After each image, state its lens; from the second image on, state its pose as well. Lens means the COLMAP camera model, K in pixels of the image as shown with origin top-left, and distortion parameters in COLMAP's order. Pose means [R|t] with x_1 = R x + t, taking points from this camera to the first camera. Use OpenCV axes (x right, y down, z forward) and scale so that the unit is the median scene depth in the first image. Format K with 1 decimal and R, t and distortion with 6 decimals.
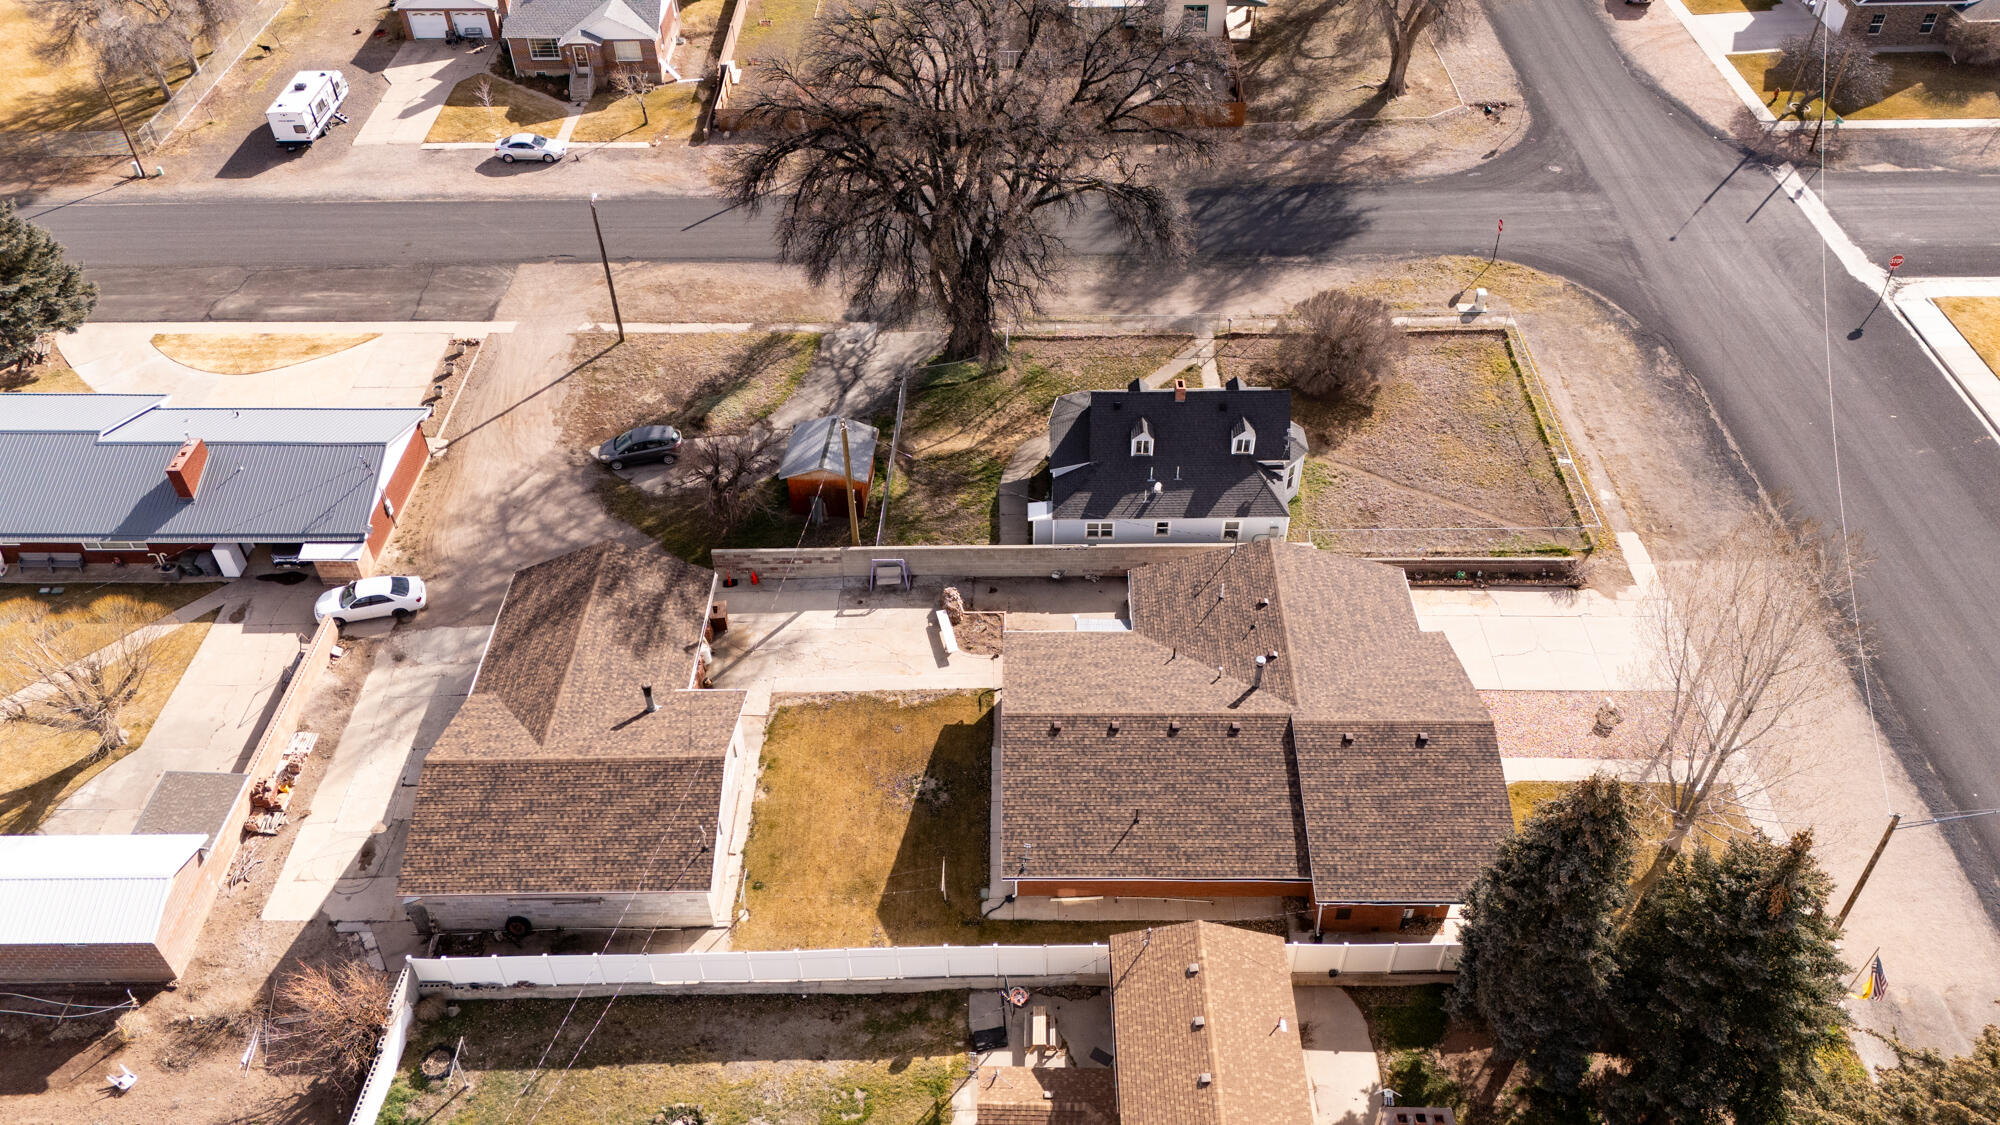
lens RADIAL K [[1438.4, 0, 1008.0], [0, 1438.4, 593.0], [0, 0, 1]] dist [0.077902, -0.071207]
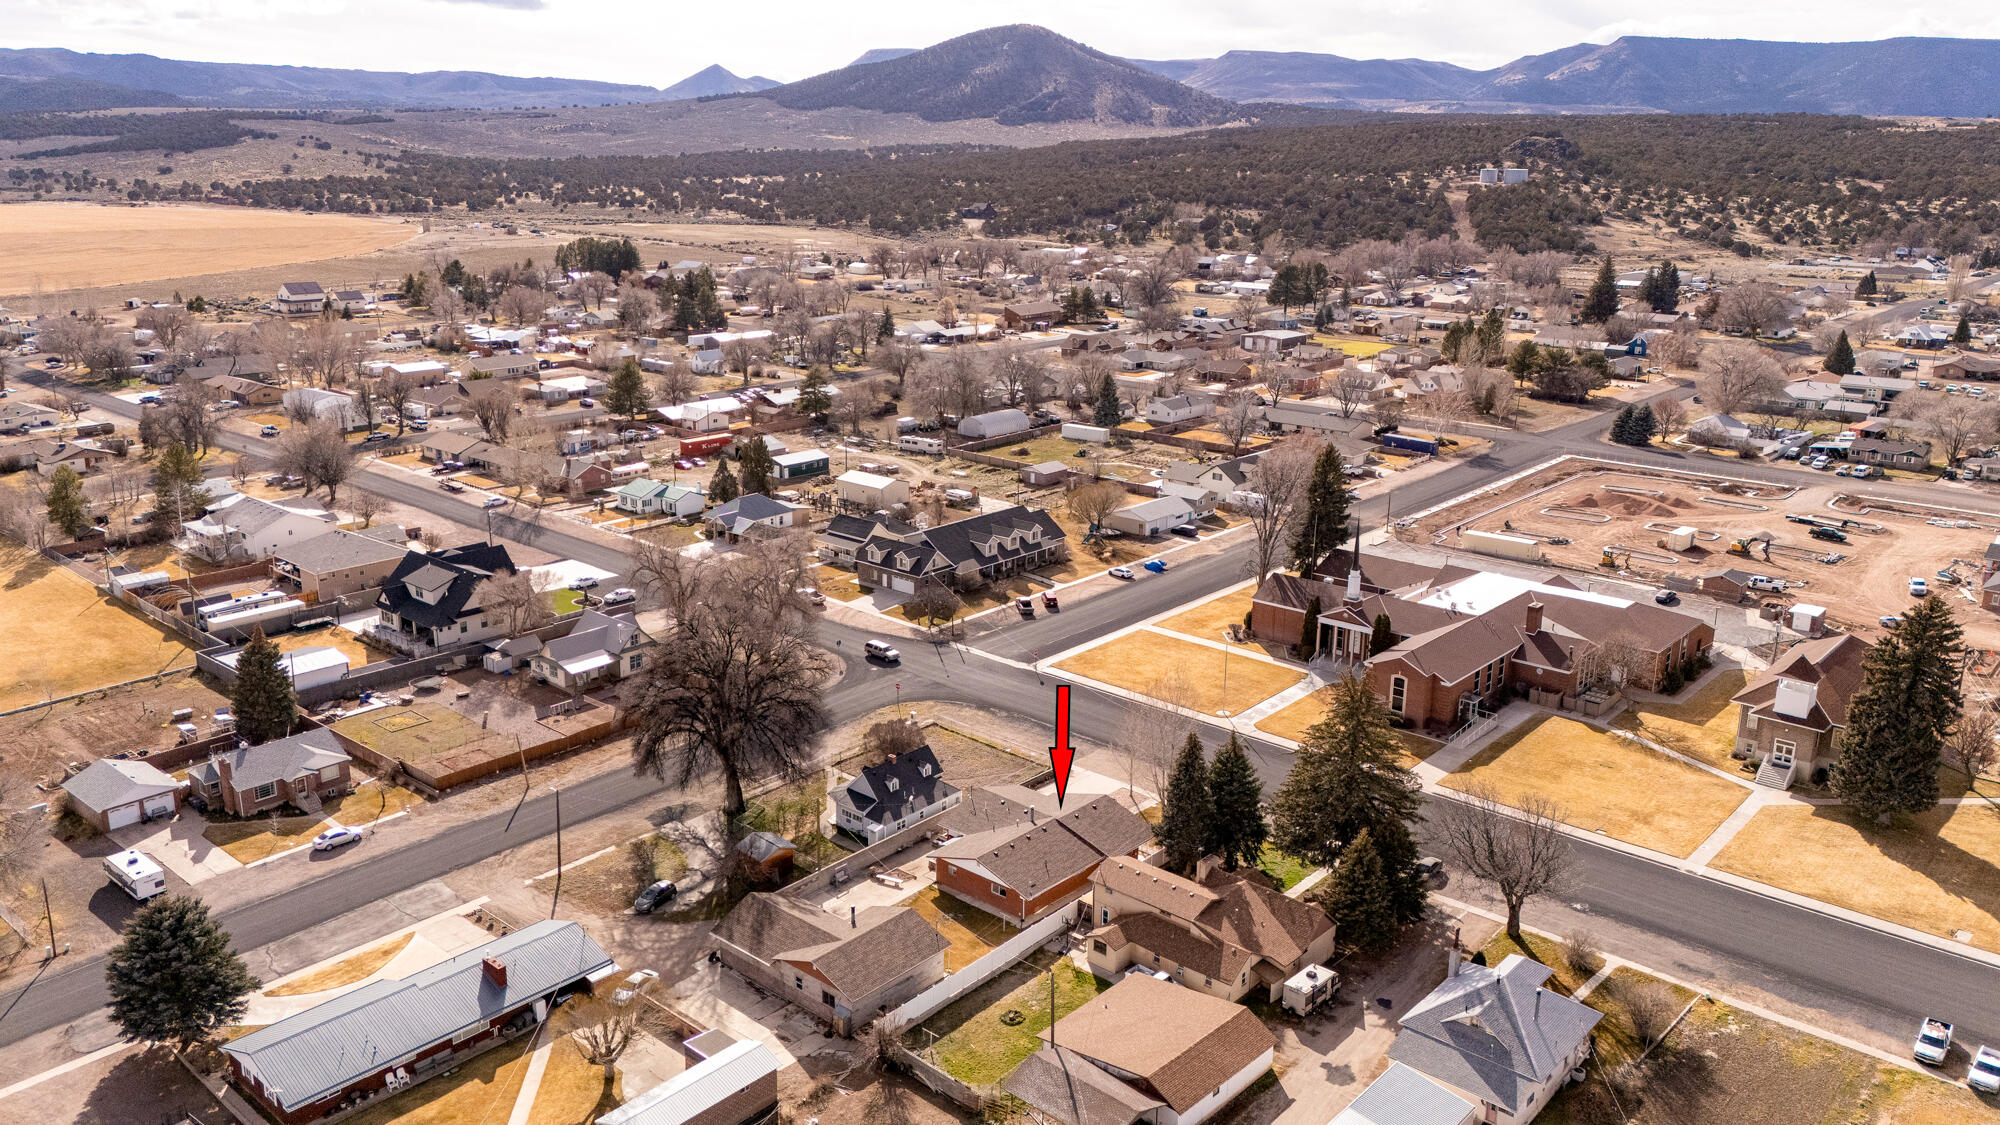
lens RADIAL K [[1492.0, 0, 1021.2], [0, 1492.0, 568.0], [0, 0, 1]] dist [0.091172, -0.076642]
pose [[0.655520, -0.195838, 0.729343, -1.169251], [0.508503, 0.828493, -0.234572, 0.215555], [-0.558317, 0.524639, 0.642678, -0.611157]]
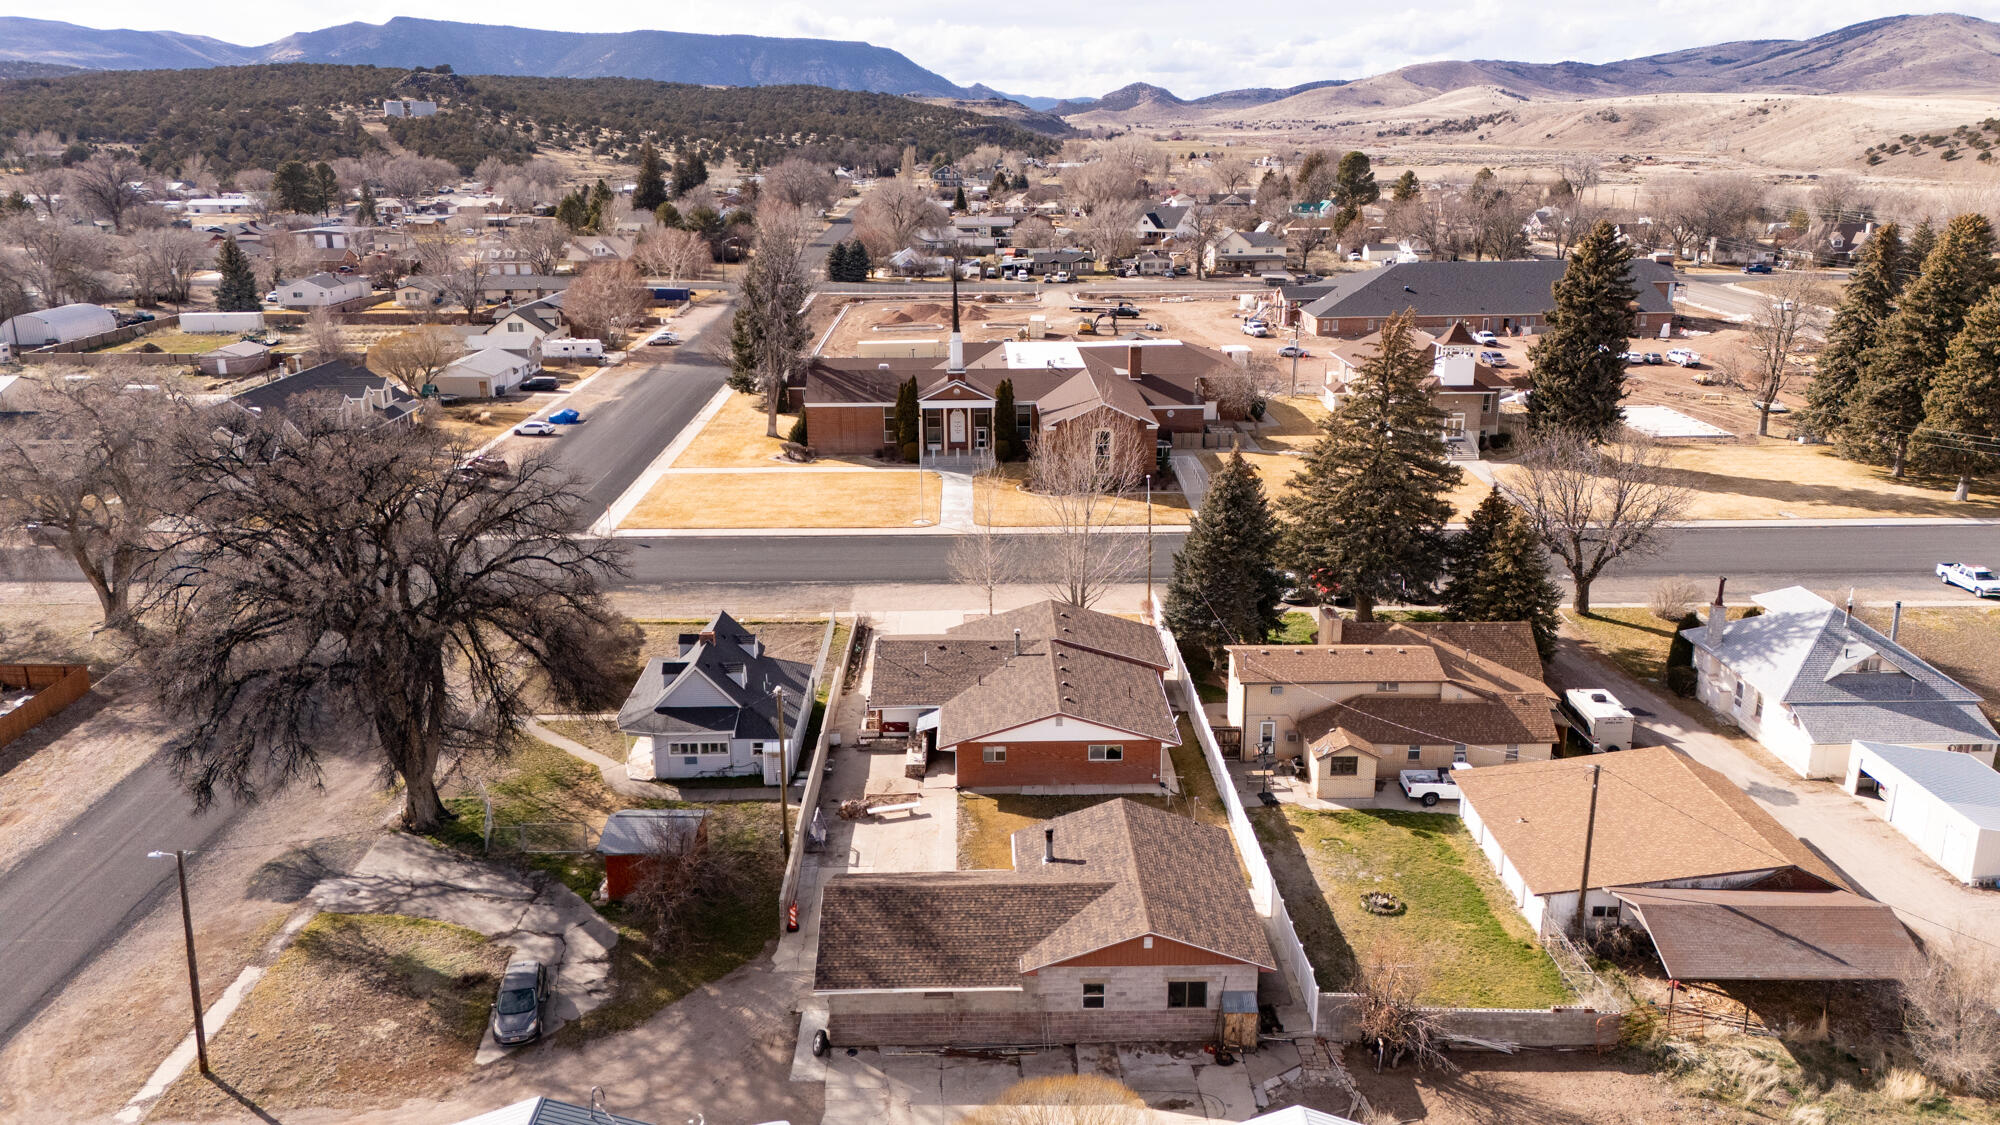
lens RADIAL K [[1438.4, 0, 1008.0], [0, 1438.4, 593.0], [0, 0, 1]] dist [0.077902, -0.071207]
pose [[-0.024211, -0.299086, 0.953919, -0.890007], [0.688994, 0.686396, 0.232695, -0.240519], [-0.724363, 0.662878, 0.189450, 0.502853]]
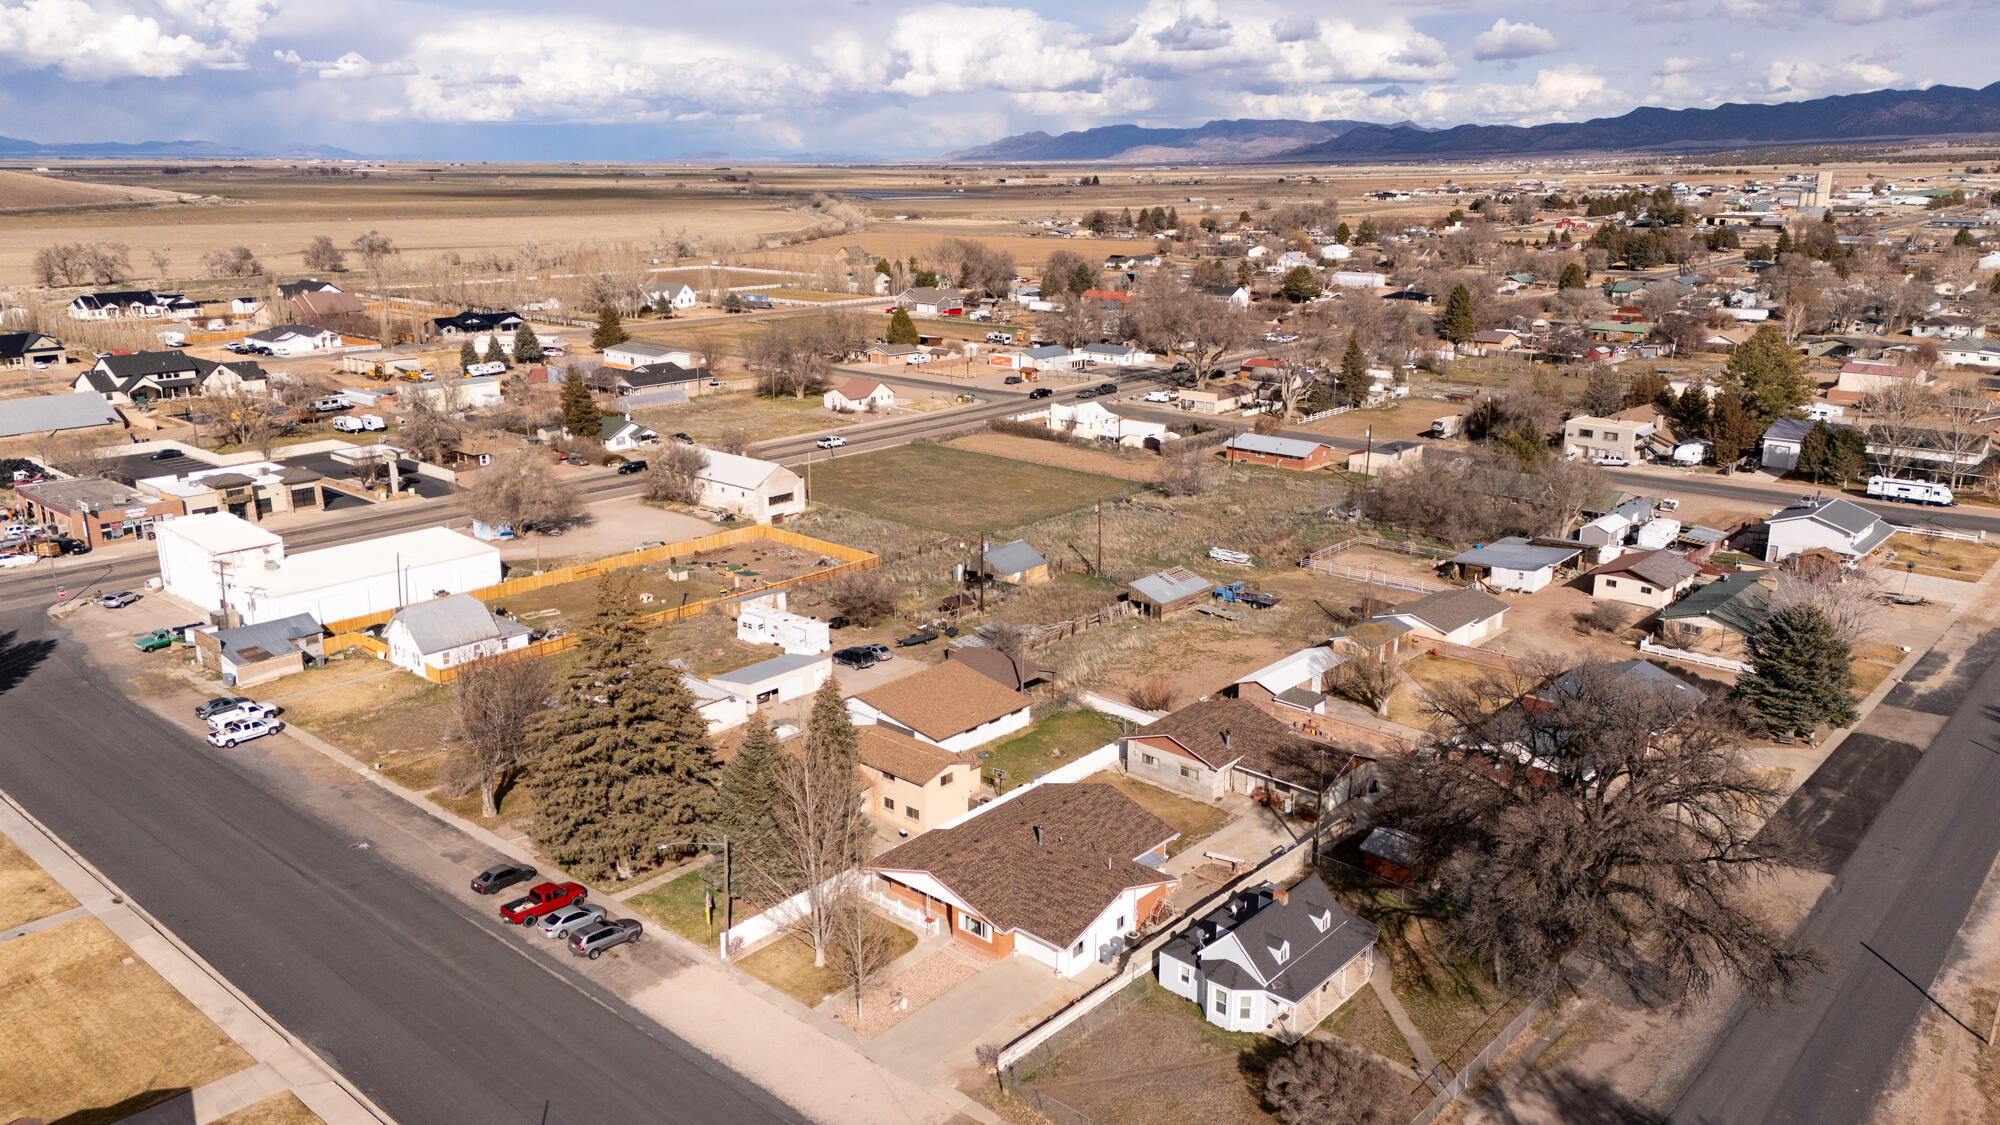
lens RADIAL K [[1438.4, 0, 1008.0], [0, 1438.4, 593.0], [0, 0, 1]] dist [0.077902, -0.071207]
pose [[-0.660141, 0.226340, -0.716229, 0.993841], [-0.508948, 0.566498, 0.648114, -0.876138], [0.552437, 0.792370, -0.258773, 0.867557]]
